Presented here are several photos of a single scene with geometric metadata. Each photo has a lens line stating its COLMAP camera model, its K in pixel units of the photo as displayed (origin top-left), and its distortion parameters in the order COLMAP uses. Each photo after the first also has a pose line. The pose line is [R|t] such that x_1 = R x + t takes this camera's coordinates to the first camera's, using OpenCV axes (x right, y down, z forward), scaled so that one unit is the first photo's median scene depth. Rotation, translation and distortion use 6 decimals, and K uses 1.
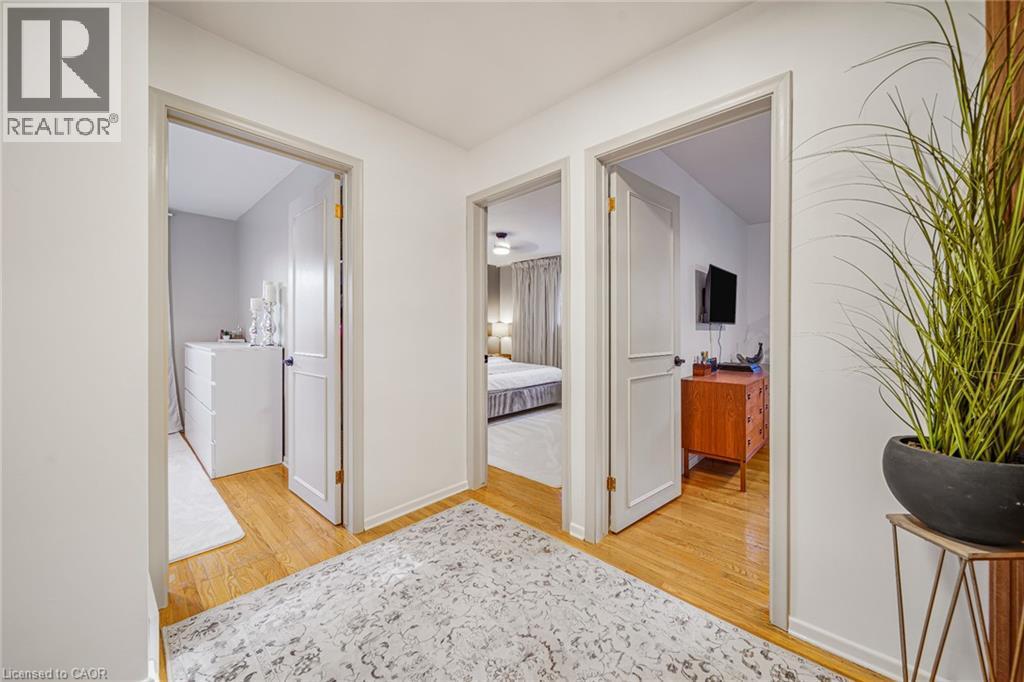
lens RADIAL K [[371.6, 0, 506.0], [0, 371.6, 330.8], [0, 0, 1]] dist [-0.002629, -0.000475]
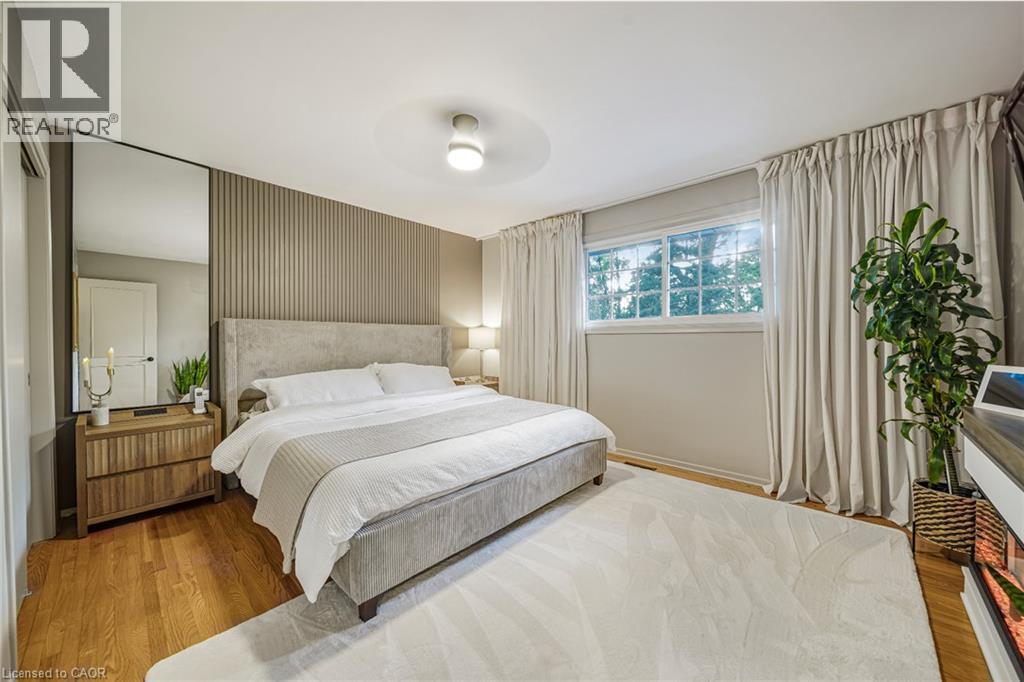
lens RADIAL K [[373.6, 0, 510.9], [0, 373.6, 337.7], [0, 0, 1]] dist [-0.001689, -0.000262]
pose [[0.999762, 0.001007, 0.021783, 0.021682], [-0.000891, 0.999985, -0.005323, 0.000279], [-0.021788, 0.005302, 0.999749, 0.388964]]
